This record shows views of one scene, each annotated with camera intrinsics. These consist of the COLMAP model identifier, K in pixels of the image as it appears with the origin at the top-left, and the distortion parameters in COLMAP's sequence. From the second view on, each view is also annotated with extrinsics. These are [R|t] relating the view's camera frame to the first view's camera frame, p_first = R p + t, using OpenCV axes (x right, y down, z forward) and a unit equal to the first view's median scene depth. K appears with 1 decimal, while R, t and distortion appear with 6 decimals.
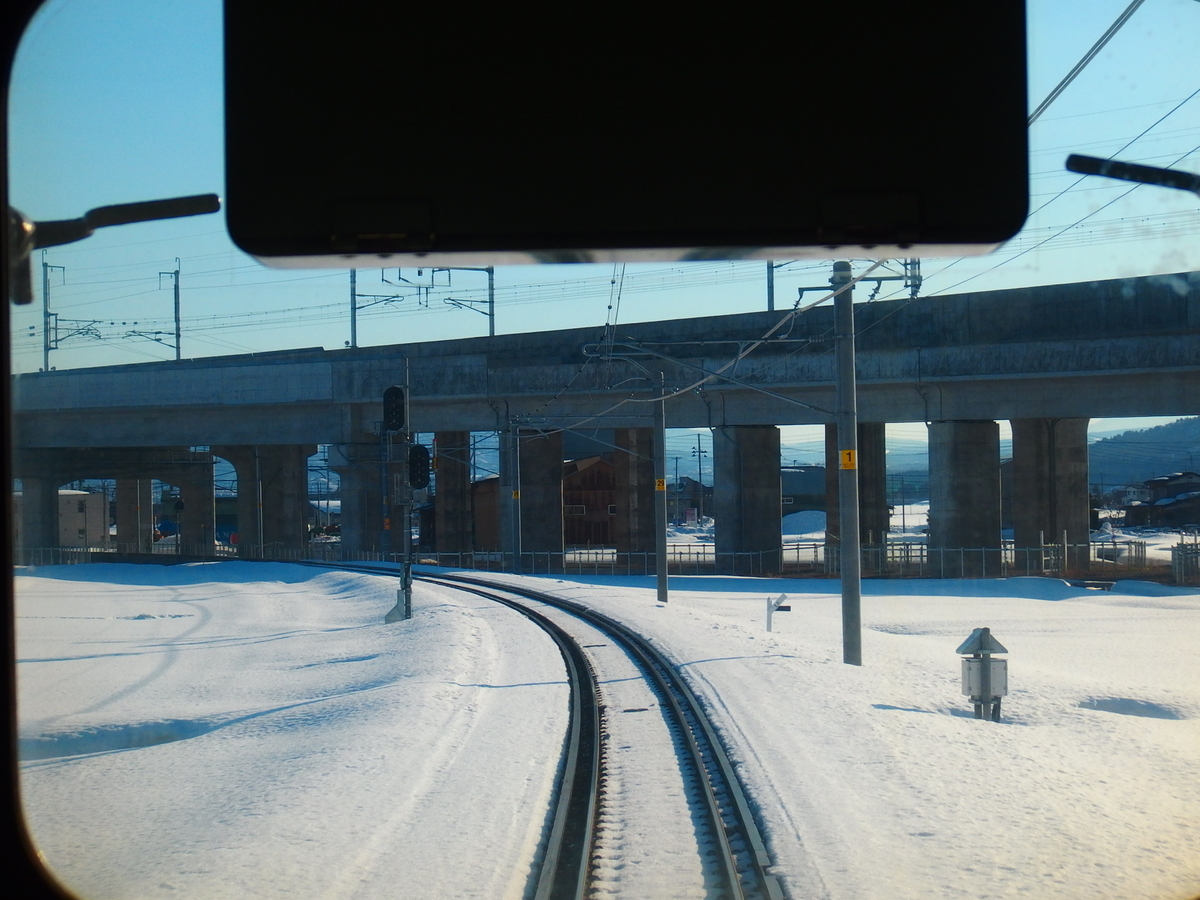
lens RADIAL K [[3075.5, 0, 600.0], [0, 3075.5, 450.0], [0, 0, 1]] dist [-0.067748, 0.276471]
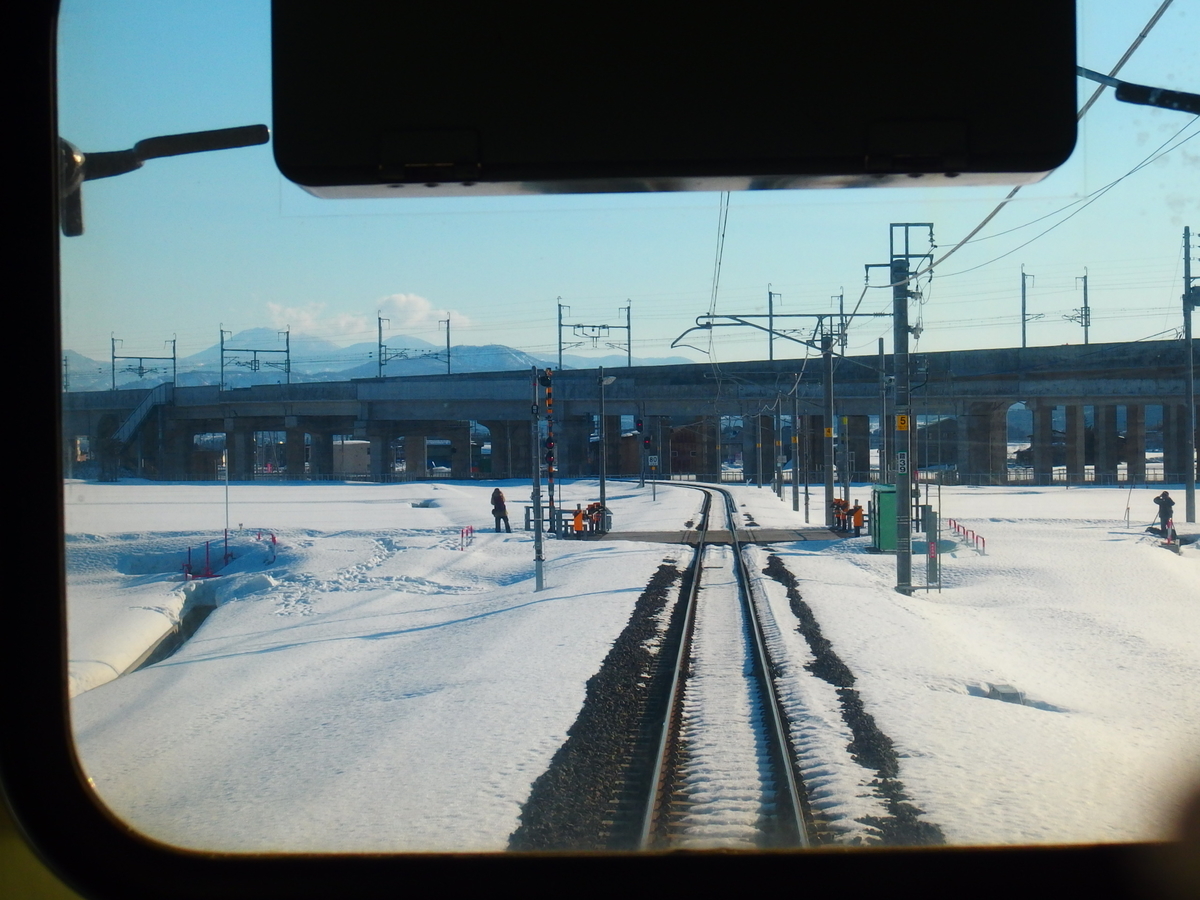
lens RADIAL K [[3075.5, 0, 600.0], [0, 3075.5, 450.0], [0, 0, 1]] dist [-0.067748, 0.276471]
pose [[0.999884, 0.000057, -0.015199, -0.025383], [0.000292, 0.999737, 0.022928, -0.027363], [0.015197, -0.022930, 0.999622, -0.945224]]
